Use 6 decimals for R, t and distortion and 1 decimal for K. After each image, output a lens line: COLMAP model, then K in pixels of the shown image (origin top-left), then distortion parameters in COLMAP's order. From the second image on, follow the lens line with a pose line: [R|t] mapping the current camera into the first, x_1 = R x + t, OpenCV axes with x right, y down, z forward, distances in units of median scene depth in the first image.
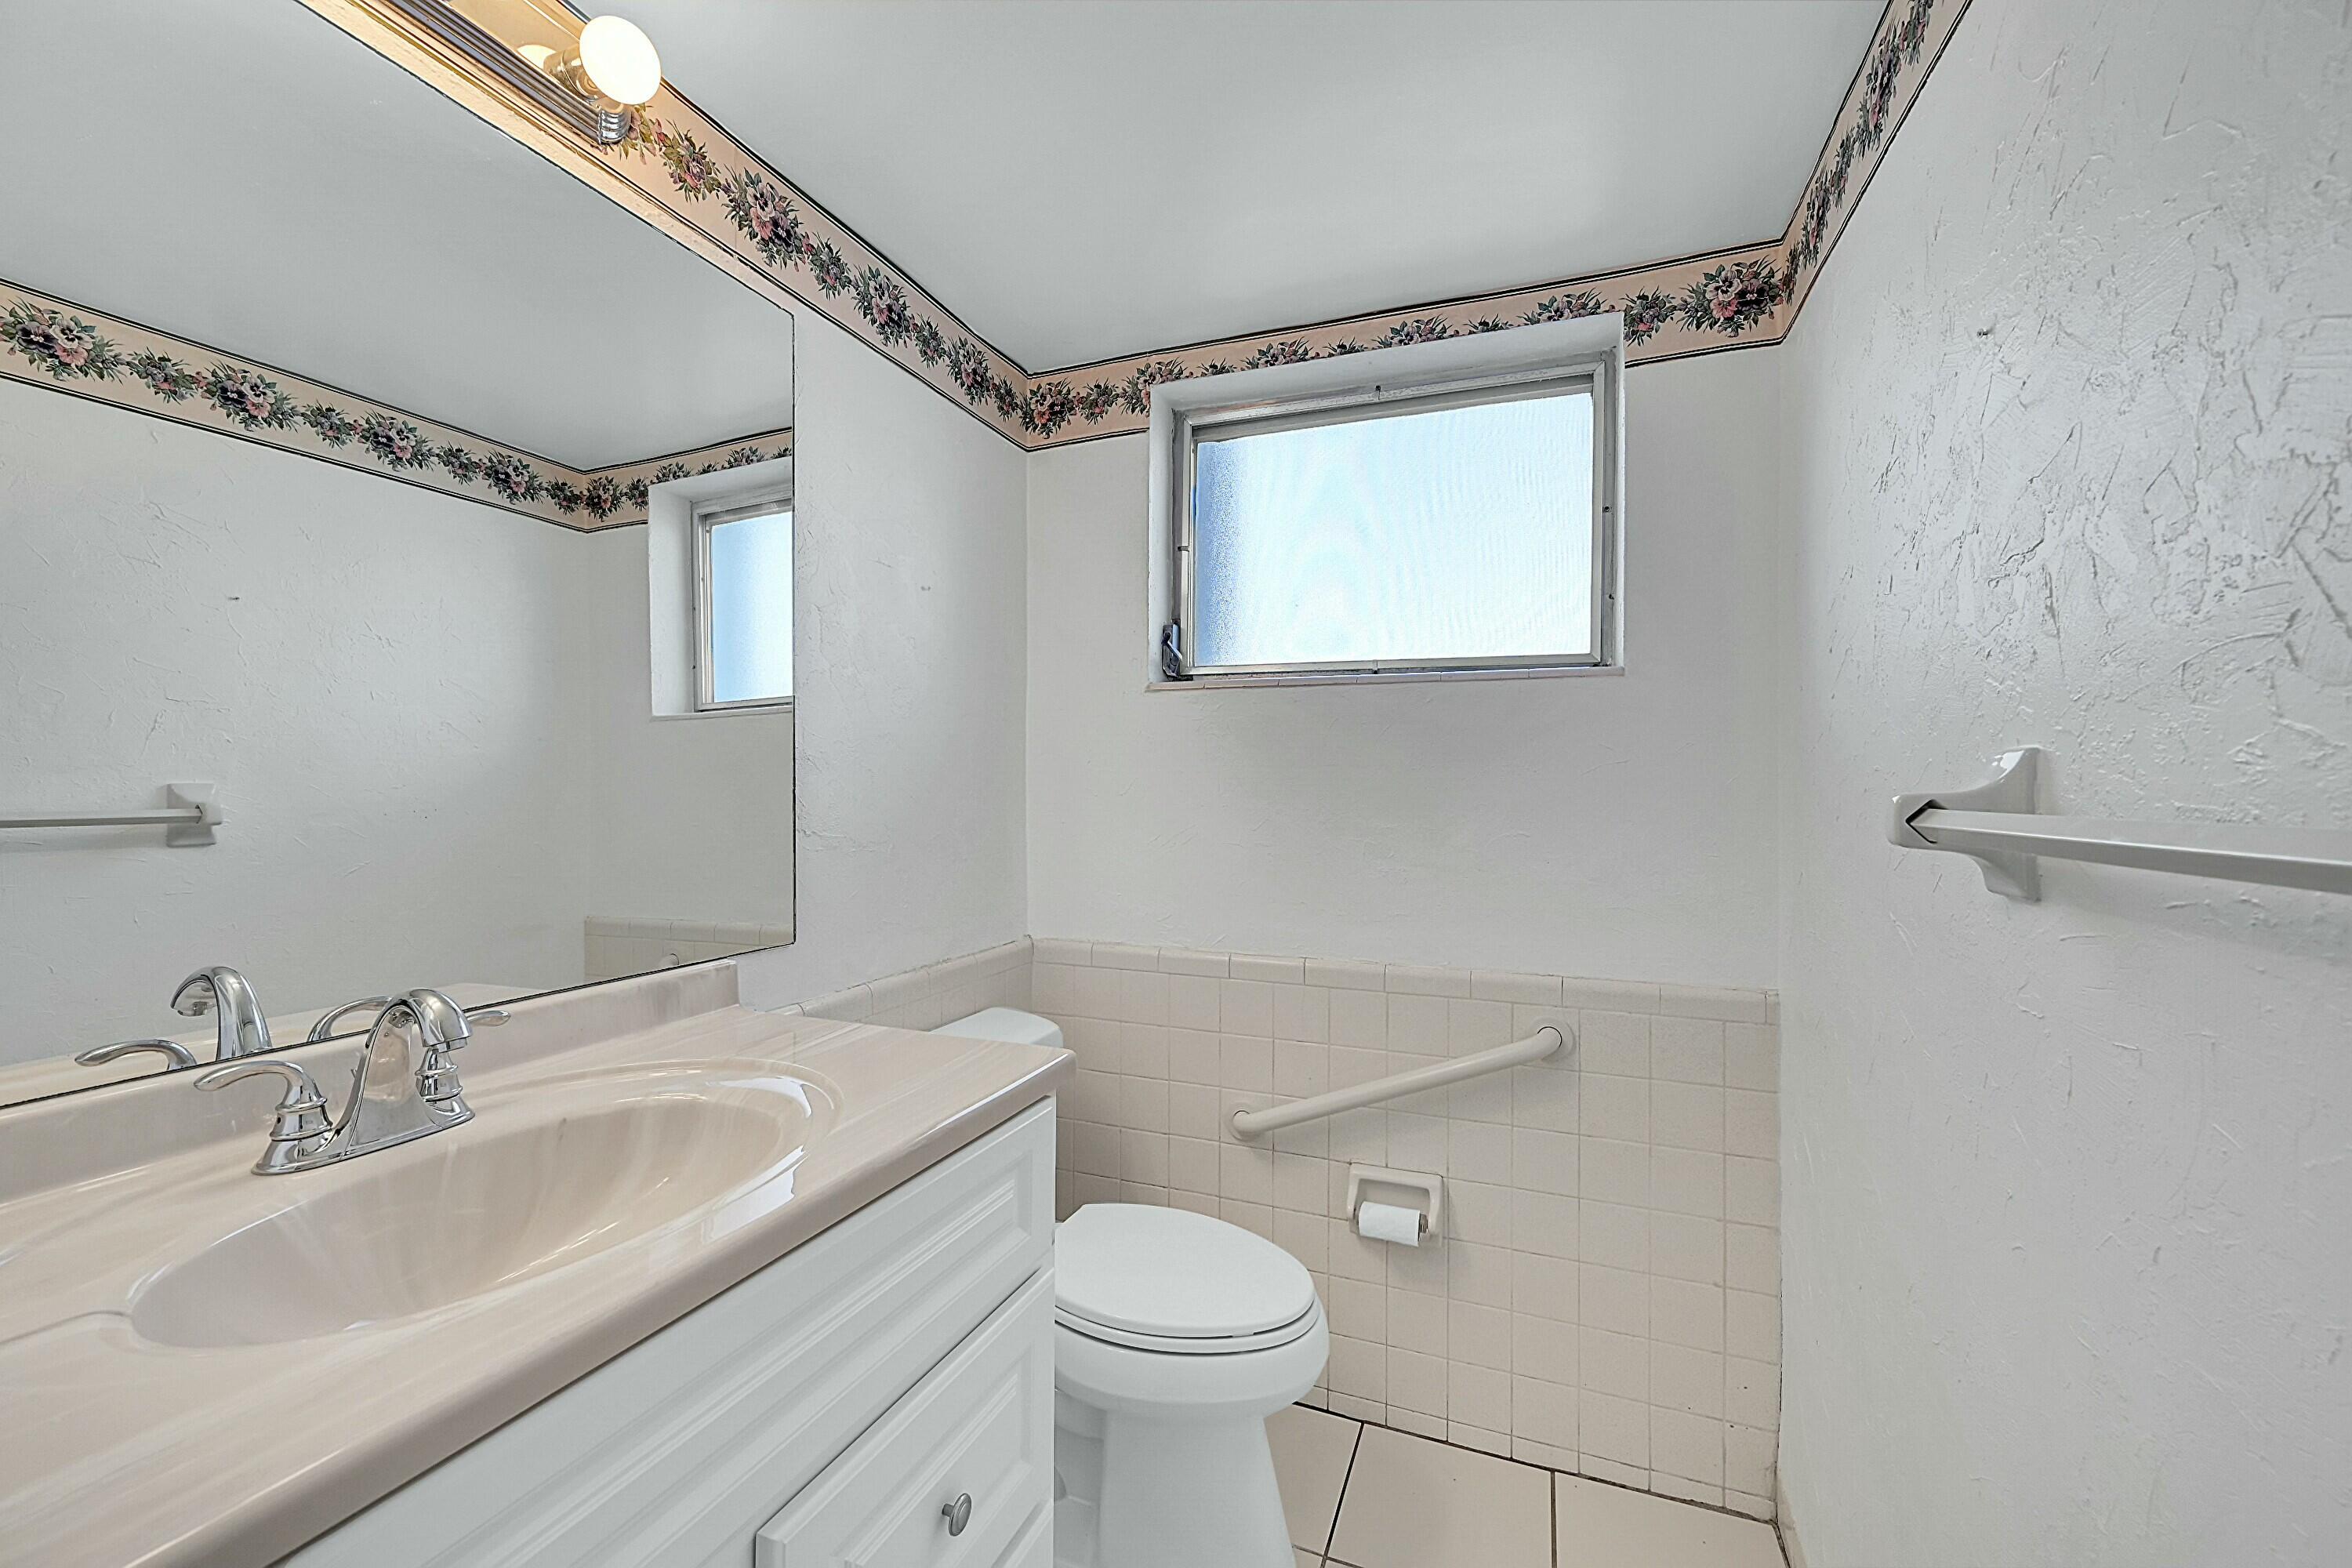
lens RADIAL K [[928.2, 0, 1177.5], [0, 928.2, 788.7], [0, 0, 1]] dist [0.001446, 0.000184]
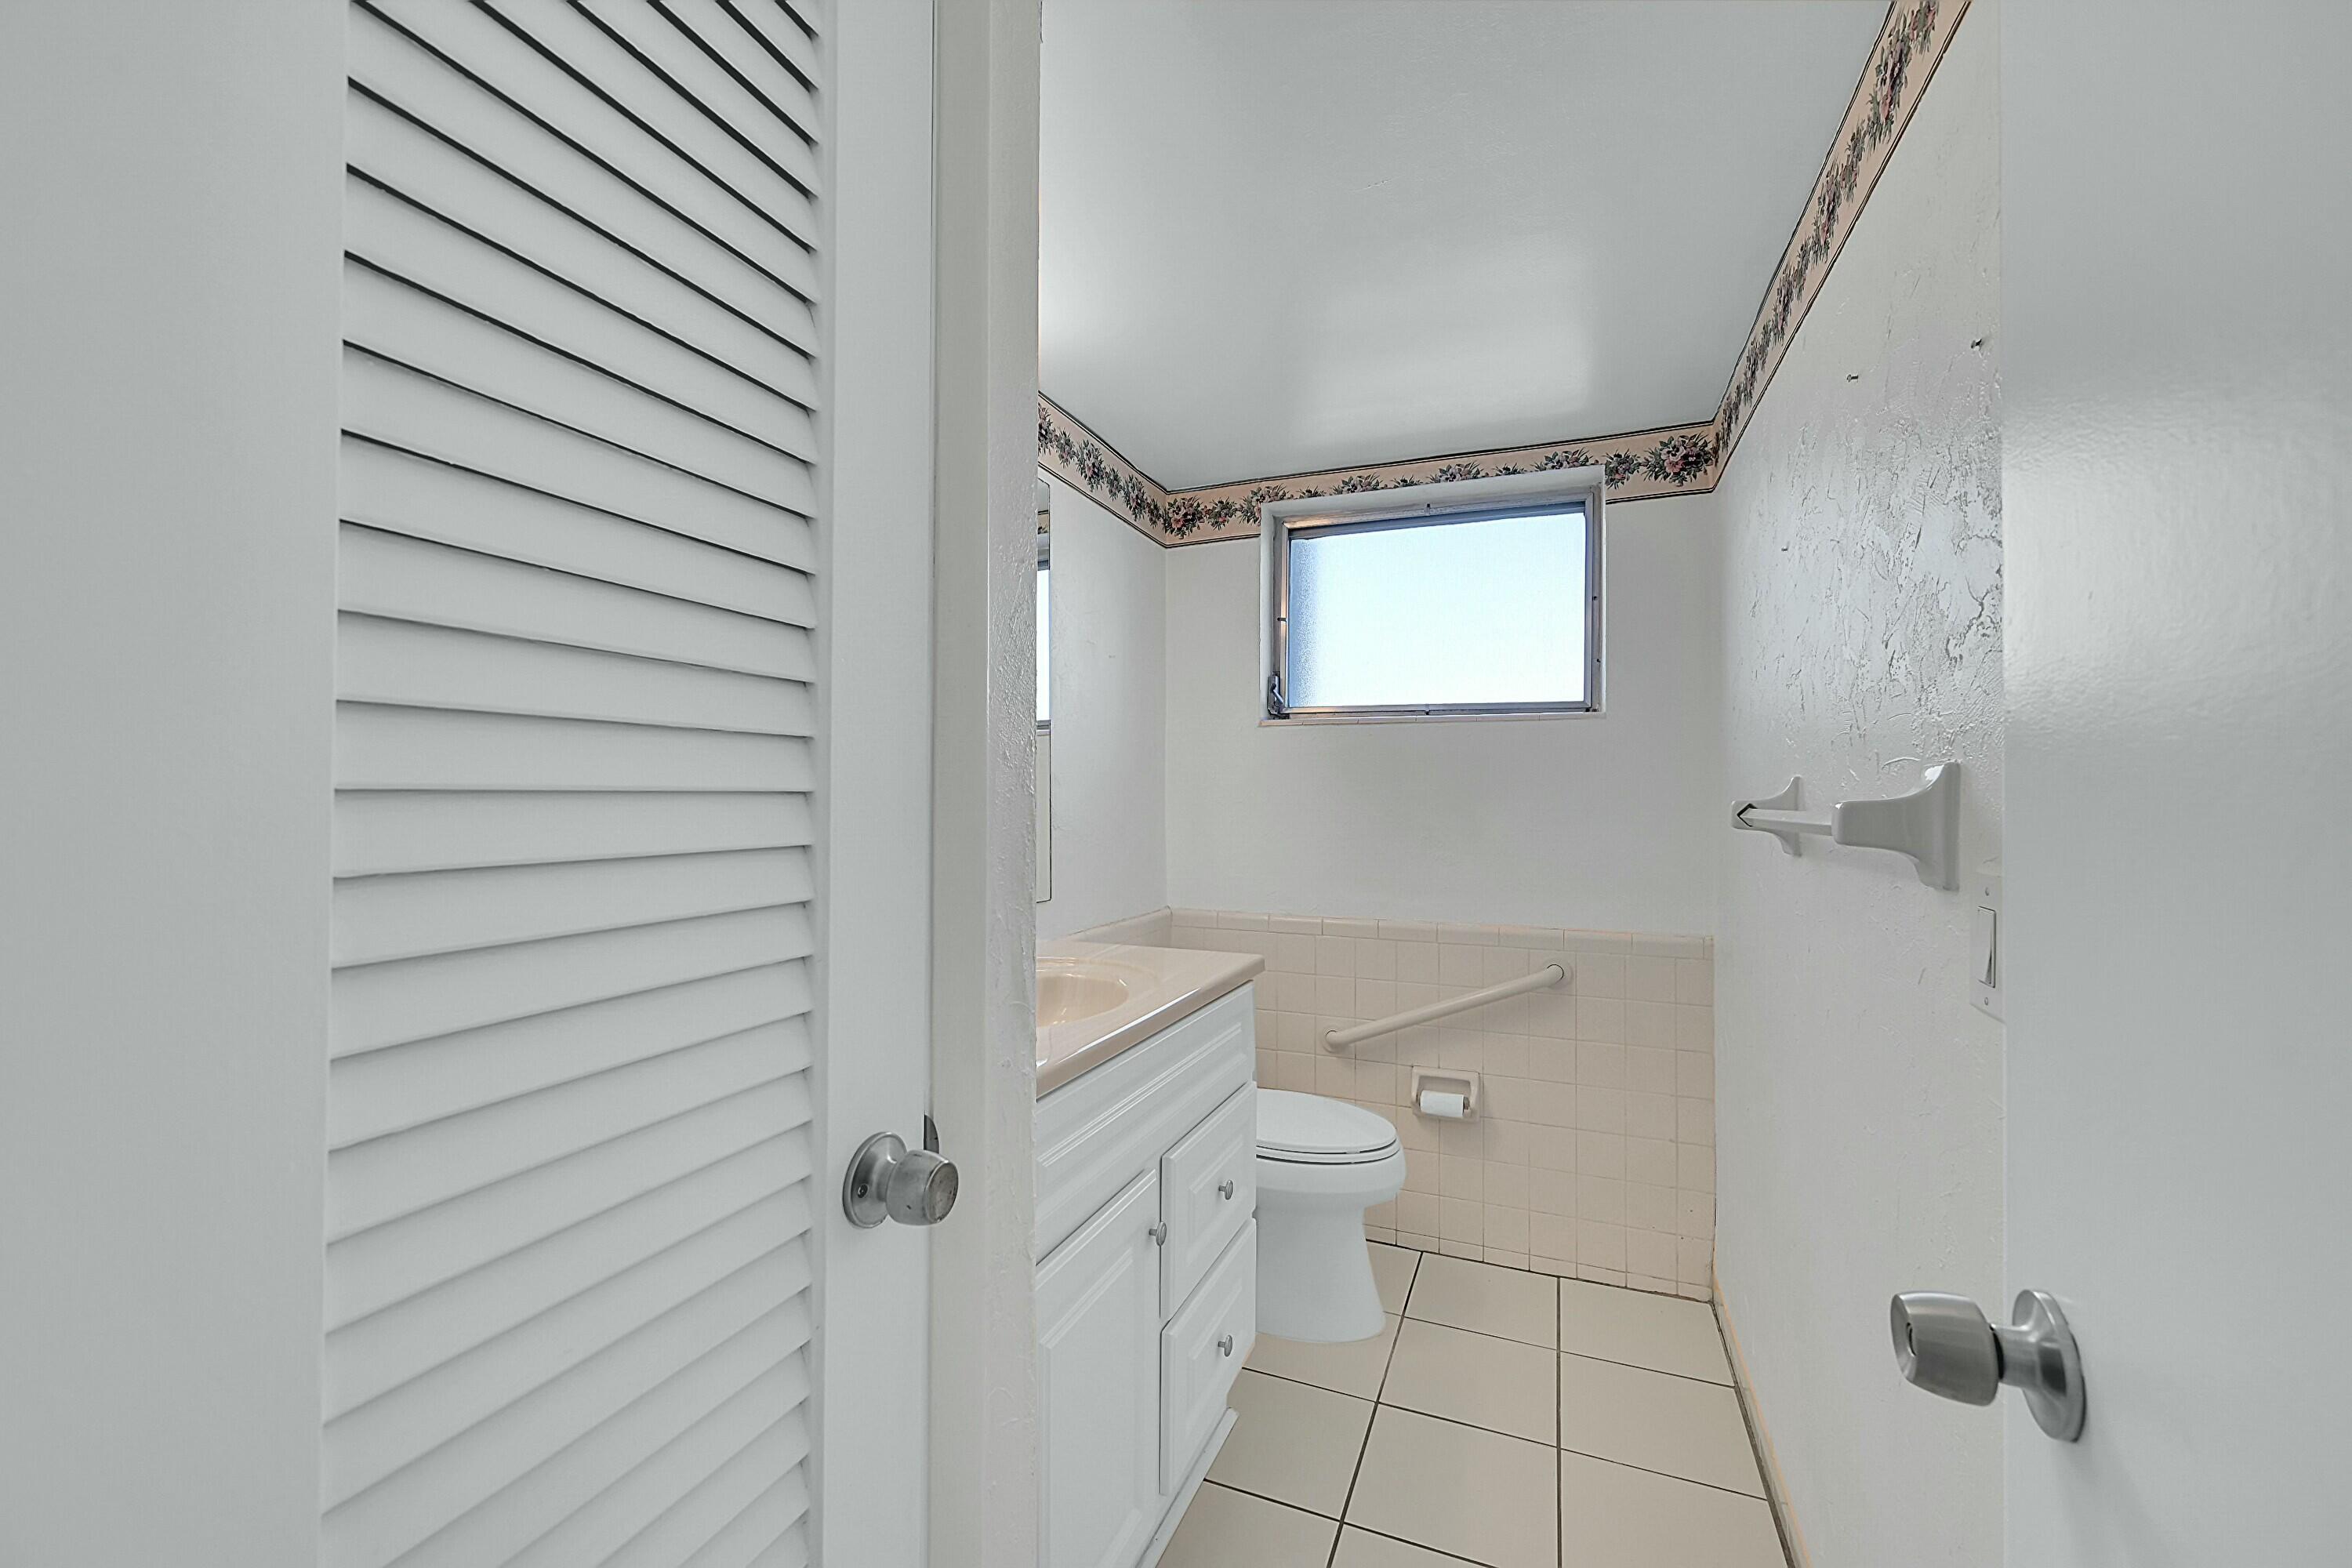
lens RADIAL K [[928.2, 0, 1173.4], [0, 928.2, 791.8], [0, 0, 1]] dist [0.001446, 0.000184]
pose [[0.999964, -0.002242, -0.008228, -0.166270], [0.002210, 0.999990, -0.003844, -0.003892], [0.008236, 0.003825, 0.999959, -0.415436]]
